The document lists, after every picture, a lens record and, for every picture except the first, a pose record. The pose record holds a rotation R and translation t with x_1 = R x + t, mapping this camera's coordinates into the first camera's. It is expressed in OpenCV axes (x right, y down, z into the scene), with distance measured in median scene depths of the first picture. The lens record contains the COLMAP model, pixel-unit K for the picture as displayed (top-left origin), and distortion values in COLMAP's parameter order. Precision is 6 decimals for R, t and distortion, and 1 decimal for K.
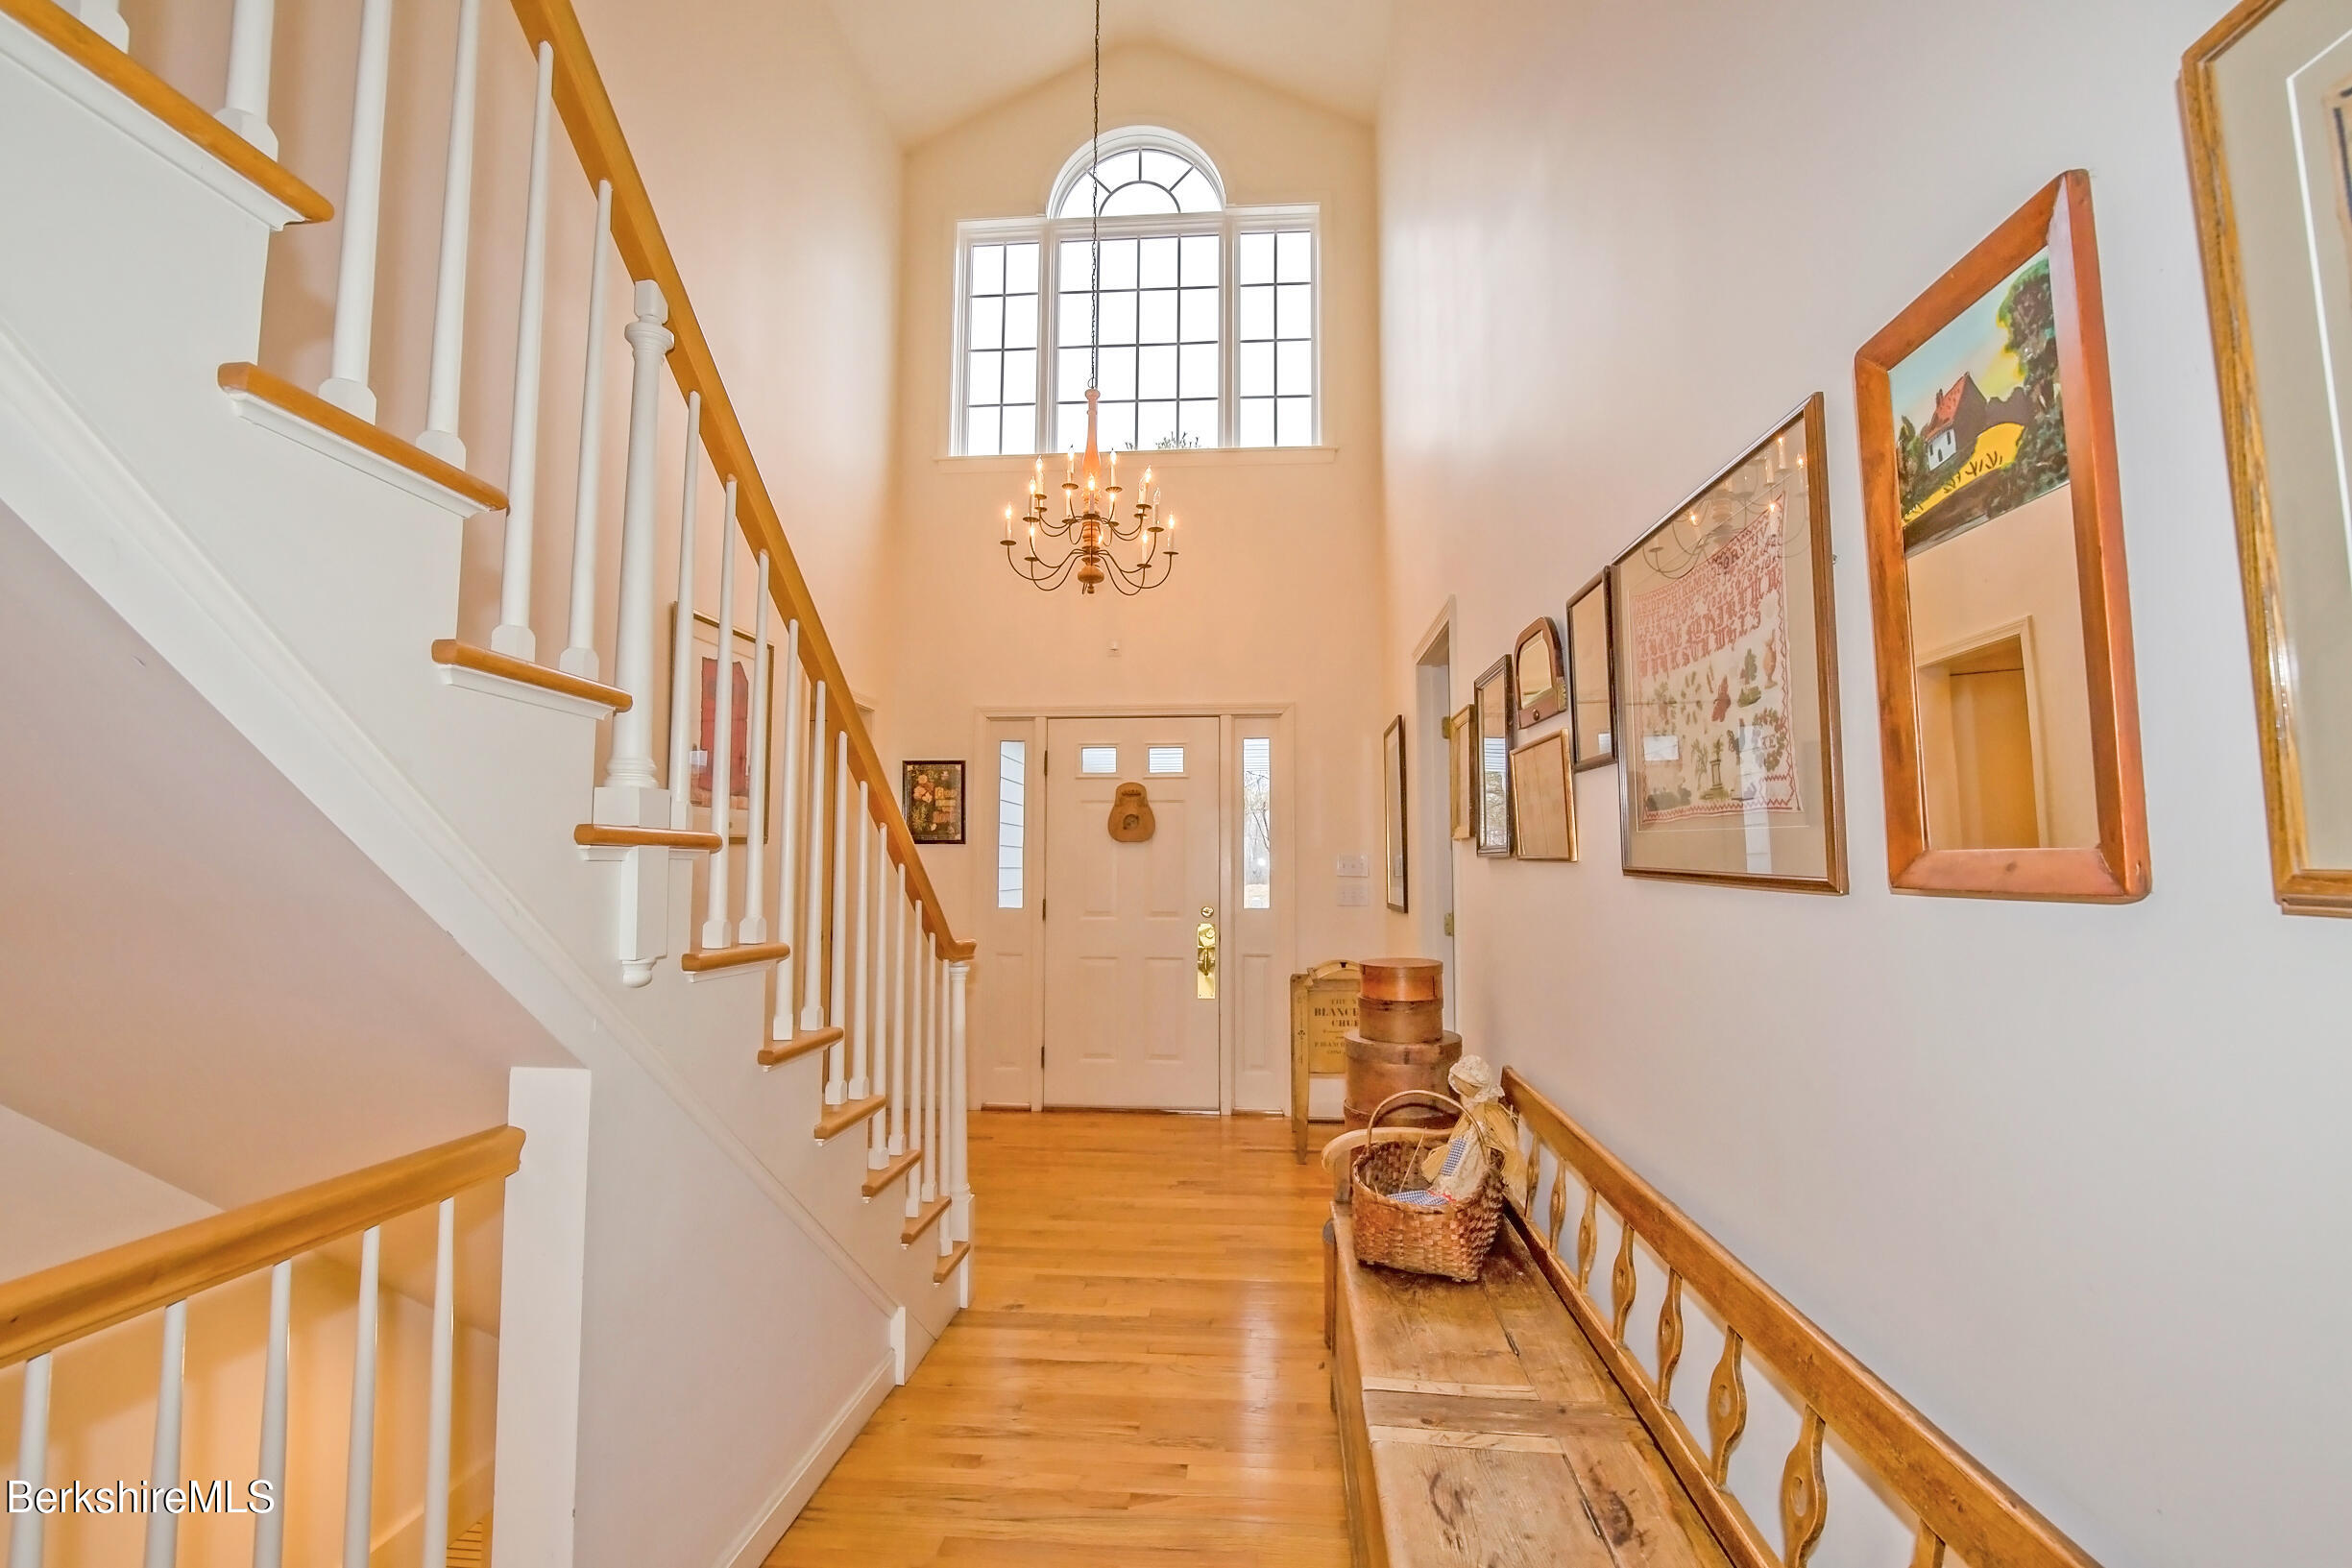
lens RADIAL K [[1081.2, 0, 1176.0], [0, 1081.2, 774.8], [0, 0, 1]] dist [-0.000538, -0.000133]
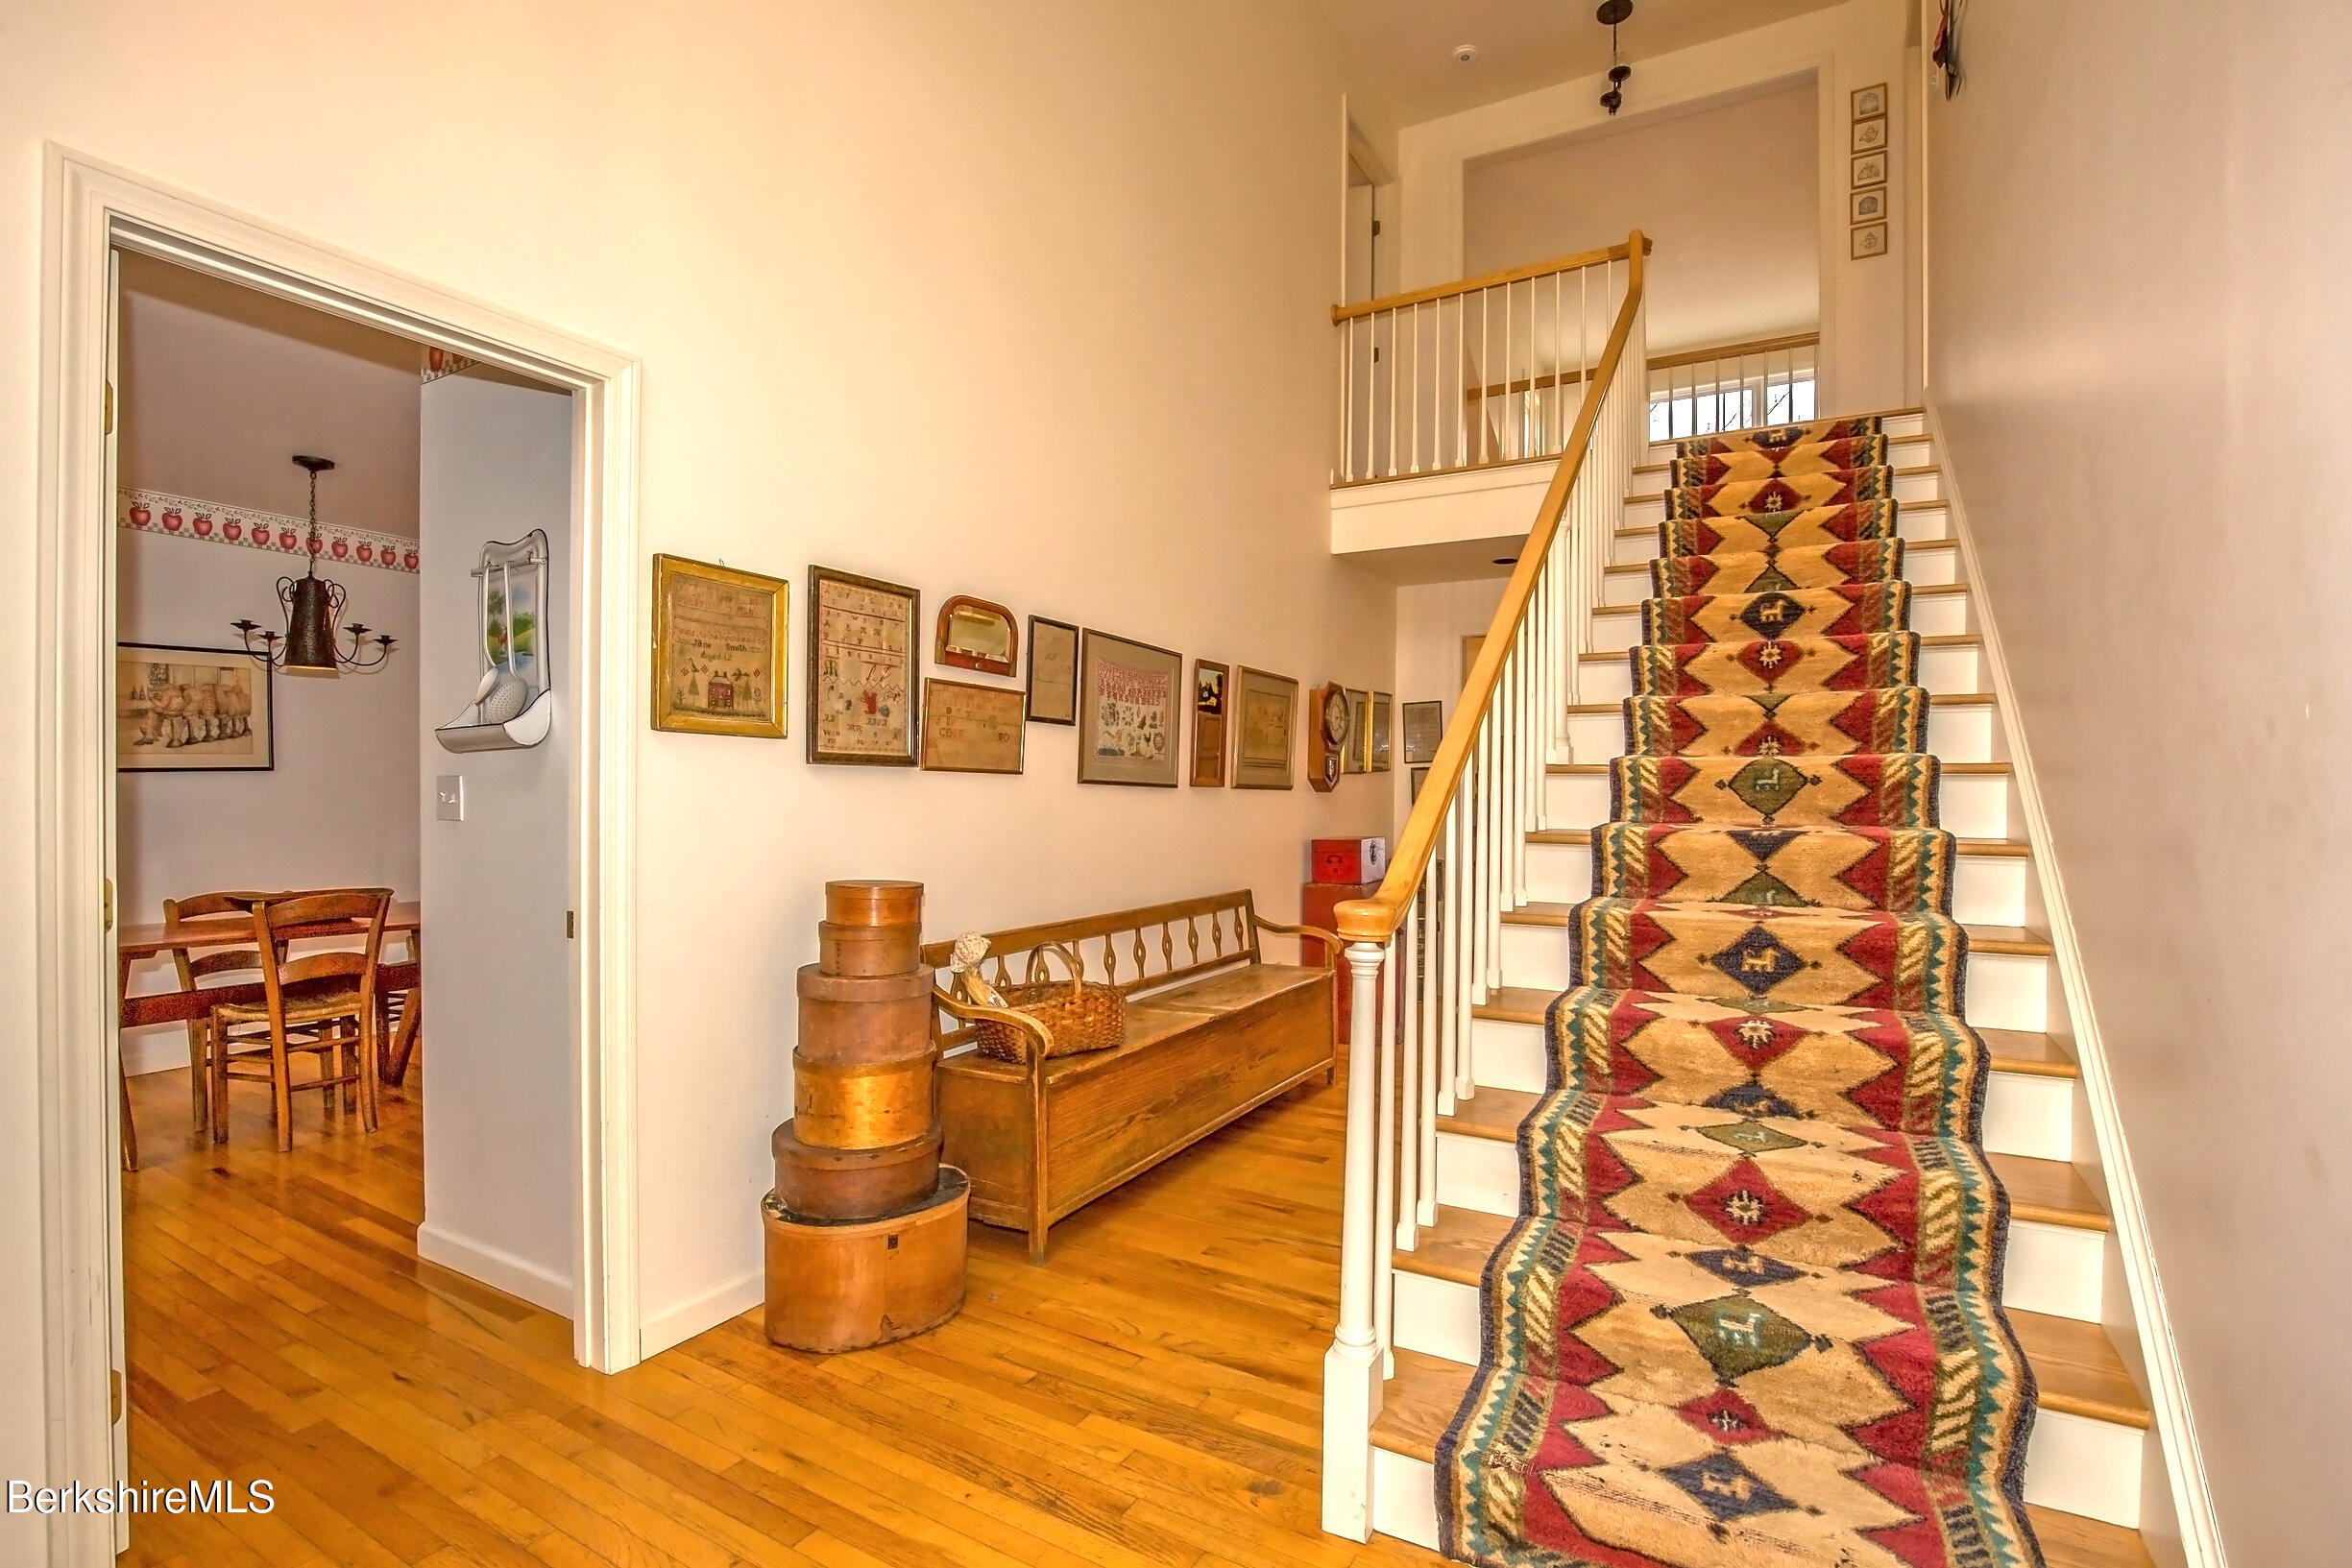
lens RADIAL K [[1081.2, 0, 1175.0], [0, 1081.2, 788.7], [0, 0, 1]] dist [-0.000538, -0.000133]
pose [[-0.903594, -0.001735, 0.428387, -0.568647], [-0.037325, 0.996508, -0.074695, 0.224398], [-0.426762, -0.083483, -0.900503, 2.498481]]
